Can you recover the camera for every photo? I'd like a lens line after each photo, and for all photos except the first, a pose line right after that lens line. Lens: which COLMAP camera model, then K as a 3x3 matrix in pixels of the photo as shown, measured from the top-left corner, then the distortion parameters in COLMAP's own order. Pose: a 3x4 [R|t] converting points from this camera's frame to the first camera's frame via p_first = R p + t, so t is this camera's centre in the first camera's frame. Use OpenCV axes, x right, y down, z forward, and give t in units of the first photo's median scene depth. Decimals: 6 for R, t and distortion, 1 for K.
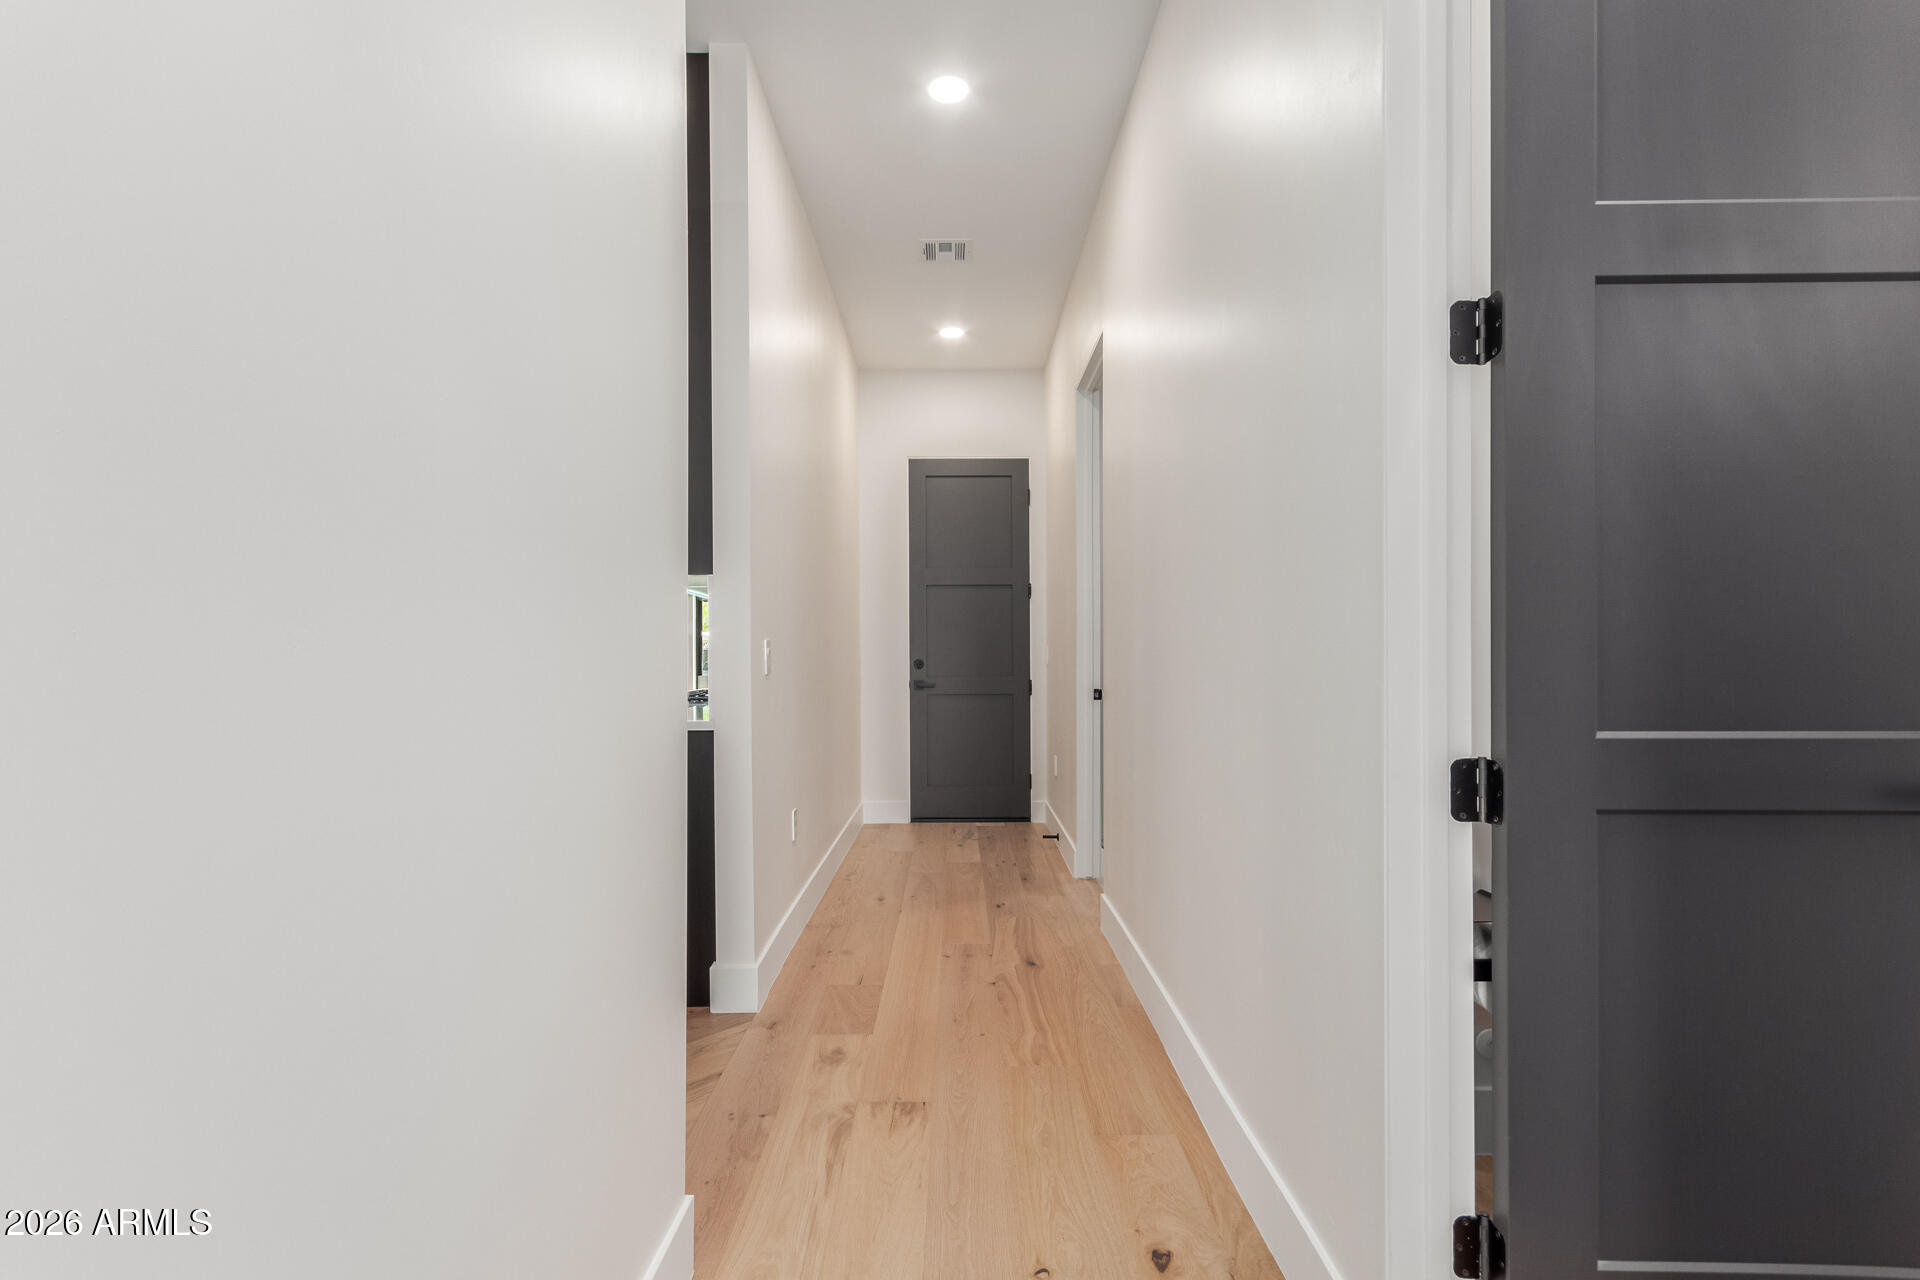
lens RADIAL K [[880.8, 0, 965.5], [0, 880.8, 651.7], [0, 0, 1]] dist [0.000496, 0.001696]
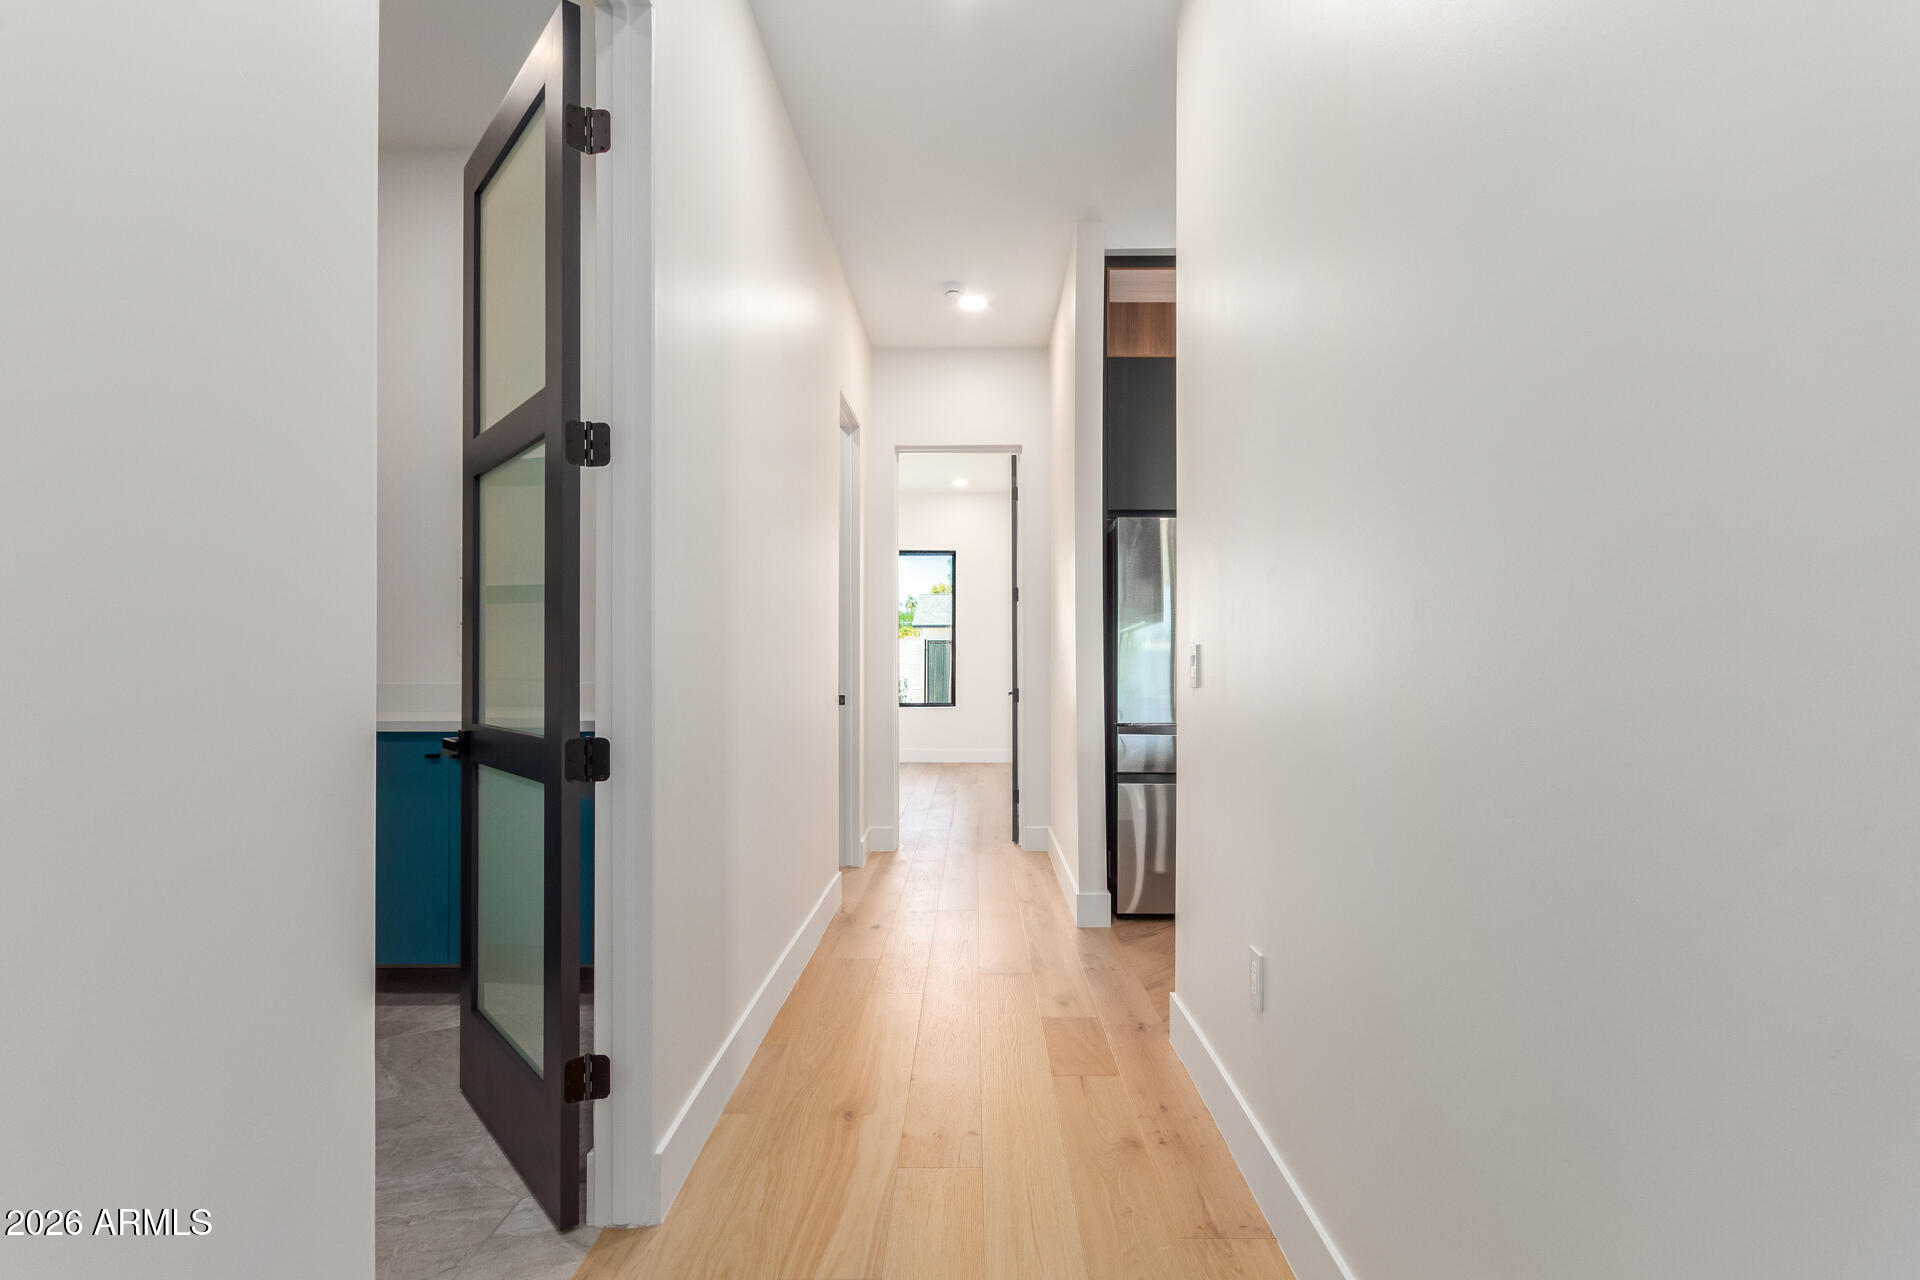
lens RADIAL K [[880.8, 0, 965.5], [0, 880.8, 651.7], [0, 0, 1]] dist [0.000496, 0.001696]
pose [[-0.999823, -0.007235, 0.017355, -0.025465], [-0.007621, 0.999723, -0.022262, 0.009795], [-0.017190, -0.022391, -0.999602, 1.804577]]
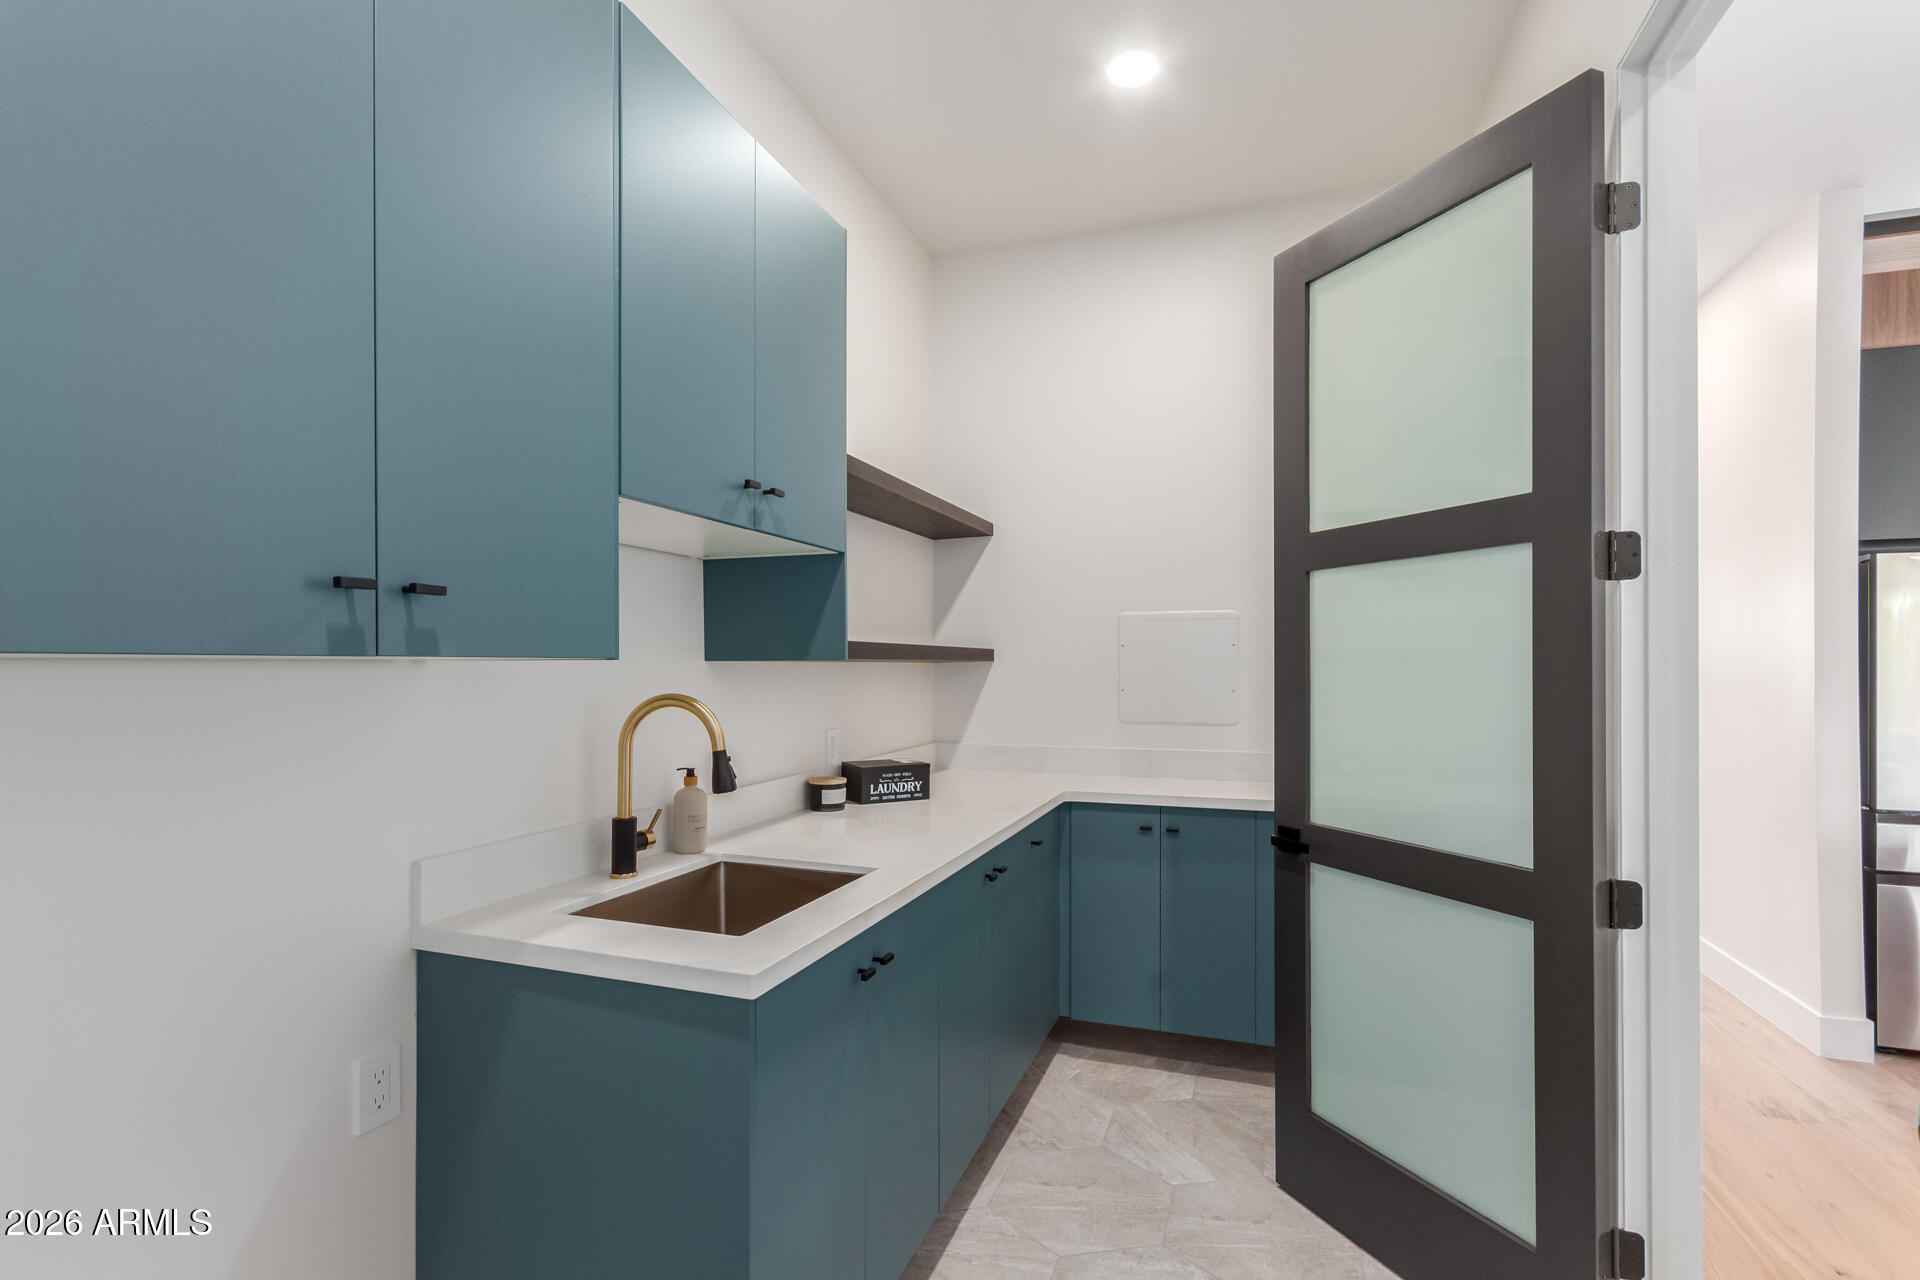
lens RADIAL K [[887.8, 0, 959.5], [0, 887.8, 662.7], [0, 0, 1]] dist [0.001857, 0.000482]
pose [[-0.936289, -0.003030, 0.351217, 0.413367], [-0.008106, 0.999883, -0.012982, -0.064146], [-0.351136, -0.015001, -0.936204, 1.863270]]
